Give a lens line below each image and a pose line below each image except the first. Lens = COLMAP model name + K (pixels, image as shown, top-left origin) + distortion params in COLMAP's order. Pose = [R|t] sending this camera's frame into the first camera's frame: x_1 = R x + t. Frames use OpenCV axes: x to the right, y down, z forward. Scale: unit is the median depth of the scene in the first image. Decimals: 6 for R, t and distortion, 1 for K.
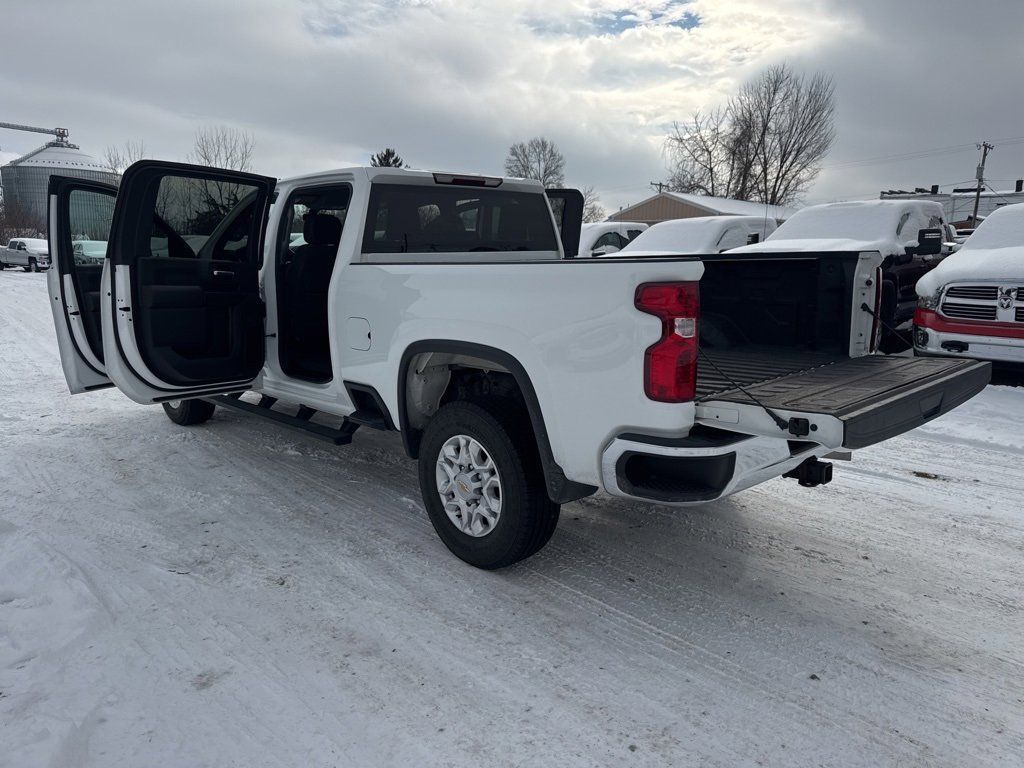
lens RADIAL K [[721.9, 0, 511.5], [0, 721.9, 388.0], [0, 0, 1]] dist [0.038622, -0.044275]
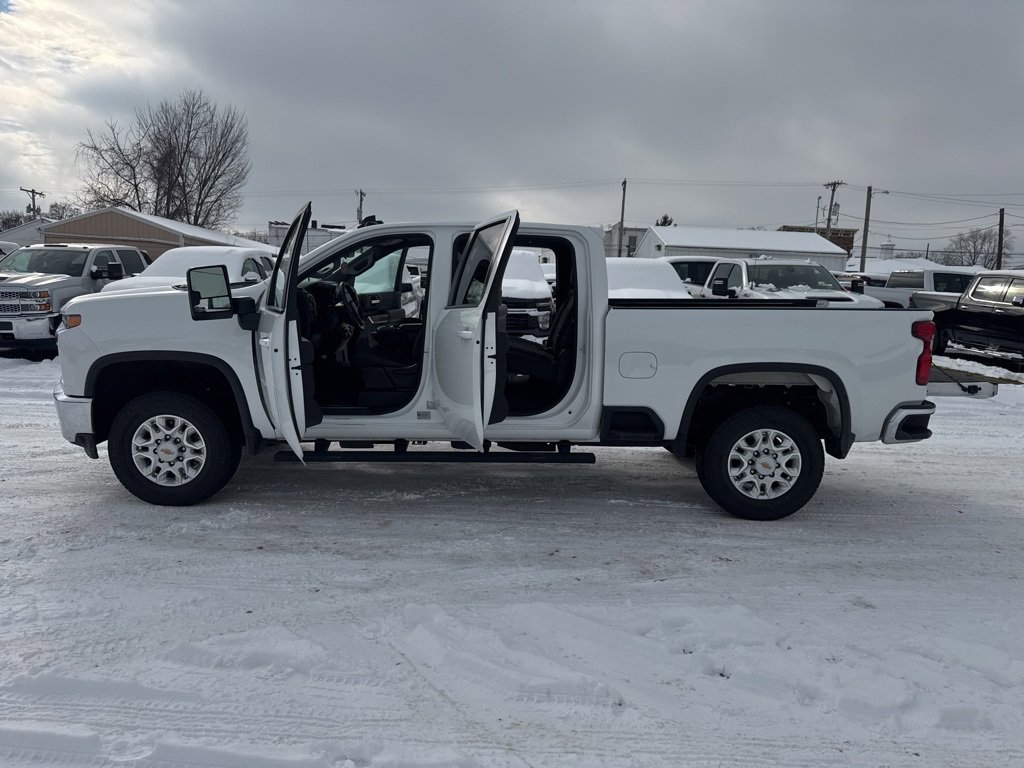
lens RADIAL K [[721.9, 0, 507.5], [0, 721.9, 375.7], [0, 0, 1]] dist [0.038622, -0.044275]
pose [[0.675491, -0.075195, 0.733524, -1.062753], [0.108132, 0.994134, 0.002333, -0.071028], [-0.729397, 0.077741, 0.679659, 0.276033]]
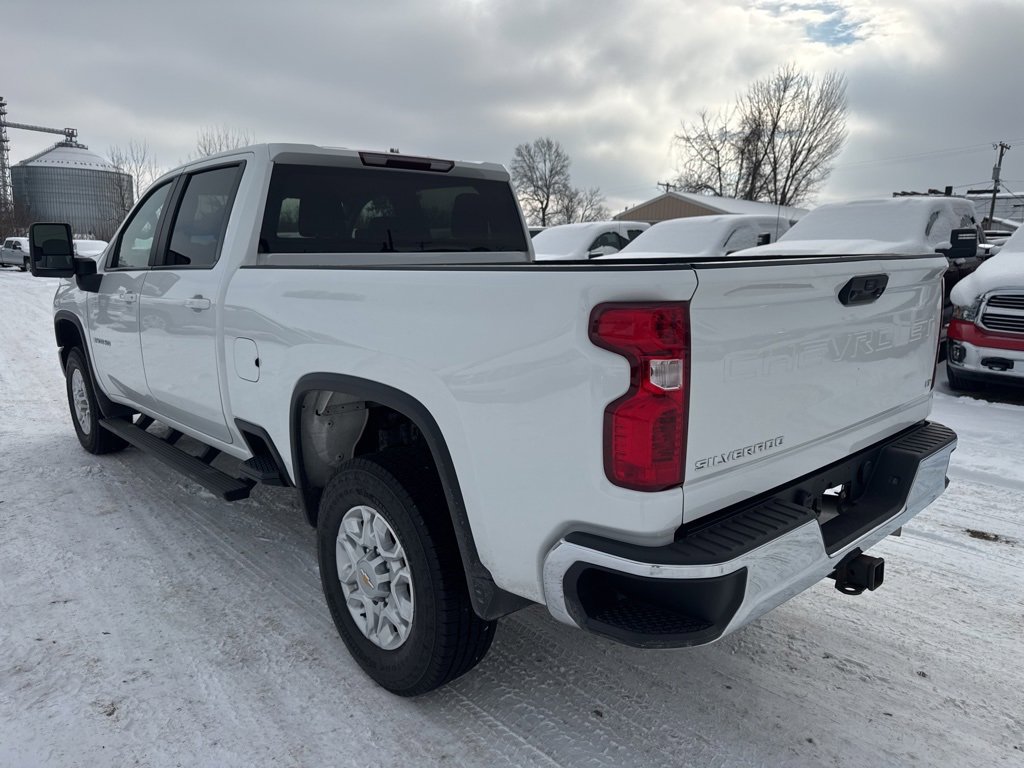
lens RADIAL K [[721.9, 0, 509.4], [0, 721.9, 391.0], [0, 0, 1]] dist [0.038622, -0.044275]
pose [[0.999918, 0.005717, -0.011489, 0.060525], [-0.005688, 0.999981, 0.002559, -0.038403], [0.011503, -0.002493, 0.999931, 0.202893]]
